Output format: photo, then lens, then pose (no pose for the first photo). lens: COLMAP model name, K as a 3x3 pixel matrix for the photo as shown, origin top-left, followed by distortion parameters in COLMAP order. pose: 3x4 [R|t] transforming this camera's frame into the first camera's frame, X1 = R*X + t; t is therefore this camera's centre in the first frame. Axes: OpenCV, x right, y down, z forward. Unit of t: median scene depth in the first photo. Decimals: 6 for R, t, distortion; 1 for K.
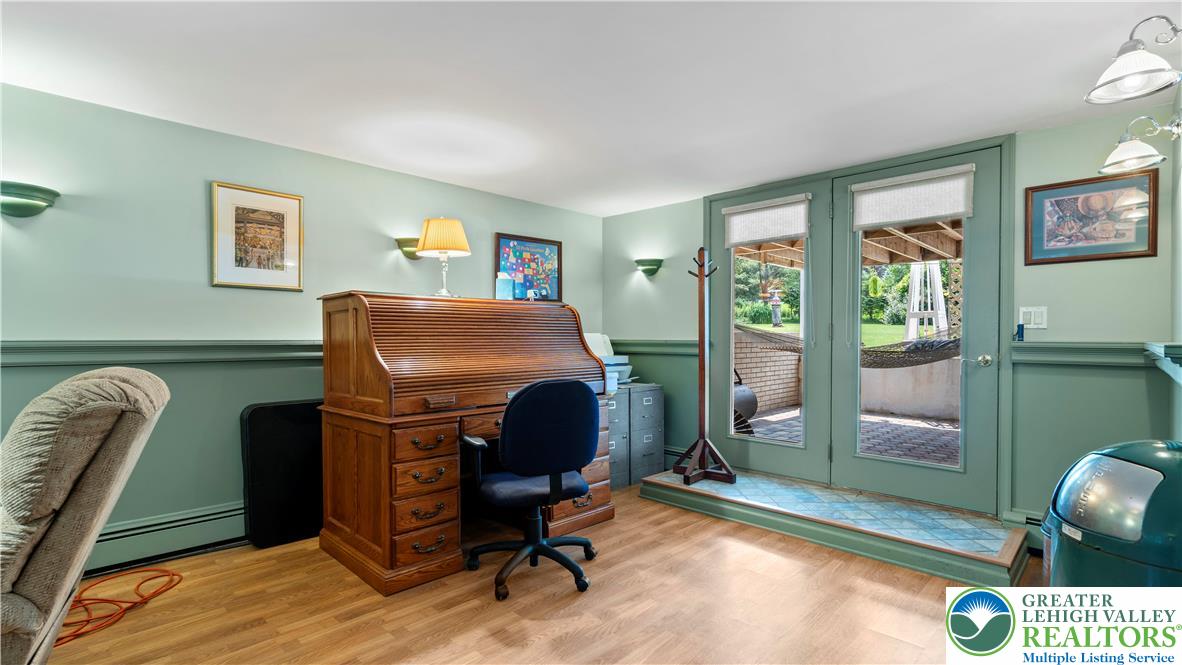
lens RADIAL K [[551.3, 0, 591.0], [0, 551.3, 332.5], [0, 0, 1]] dist [-0.000770, -0.000062]
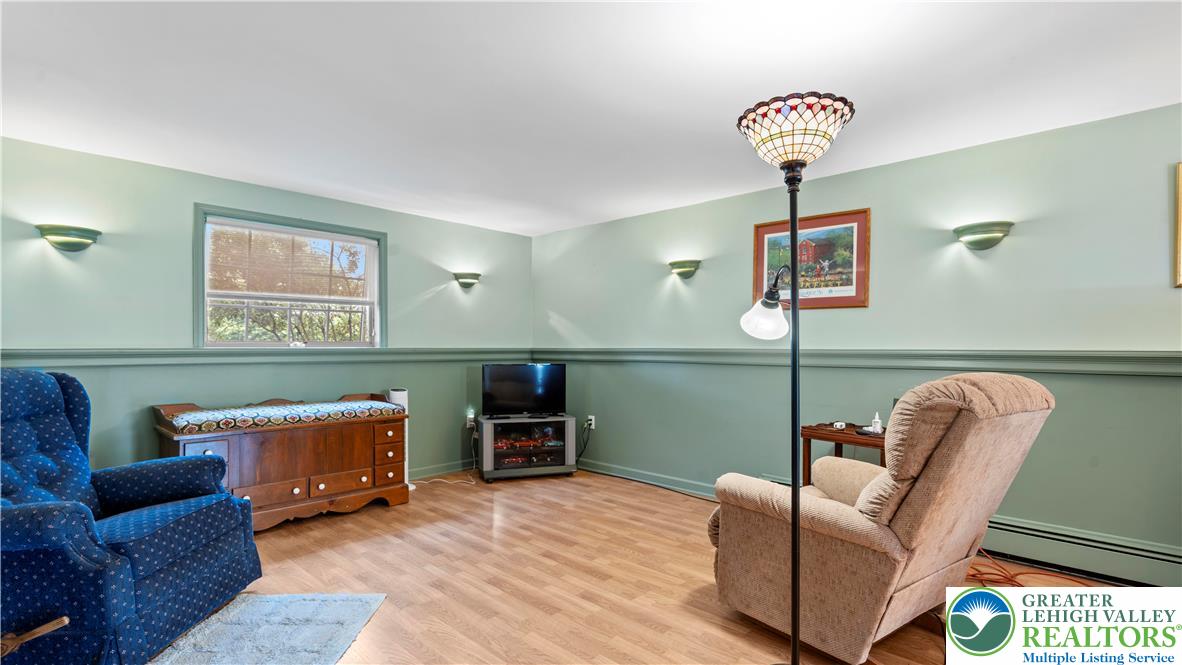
lens RADIAL K [[545.6, 0, 594.1], [0, 545.6, 352.0], [0, 0, 1]] dist [-0.000348, 0.000288]
pose [[0.023645, 0.007198, -0.999694, 0.268592], [0.004168, 0.999965, 0.007299, 0.009099], [0.999712, -0.004340, 0.023614, 0.174899]]
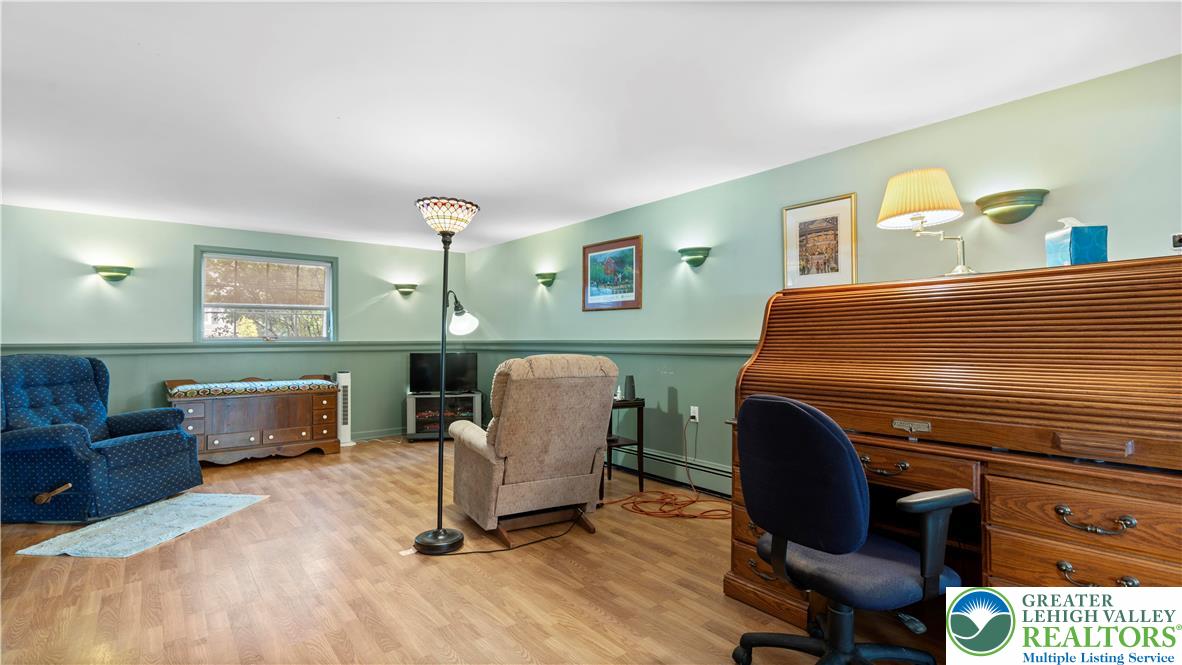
lens RADIAL K [[533.7, 0, 587.5], [0, 533.7, 332.5], [0, 0, 1]] dist [-0.000435, 0.000486]
pose [[-0.104586, -0.014699, -0.994407, 1.042054], [0.011538, 0.999806, -0.015992, 0.022725], [0.994449, -0.013146, -0.104397, 1.419295]]
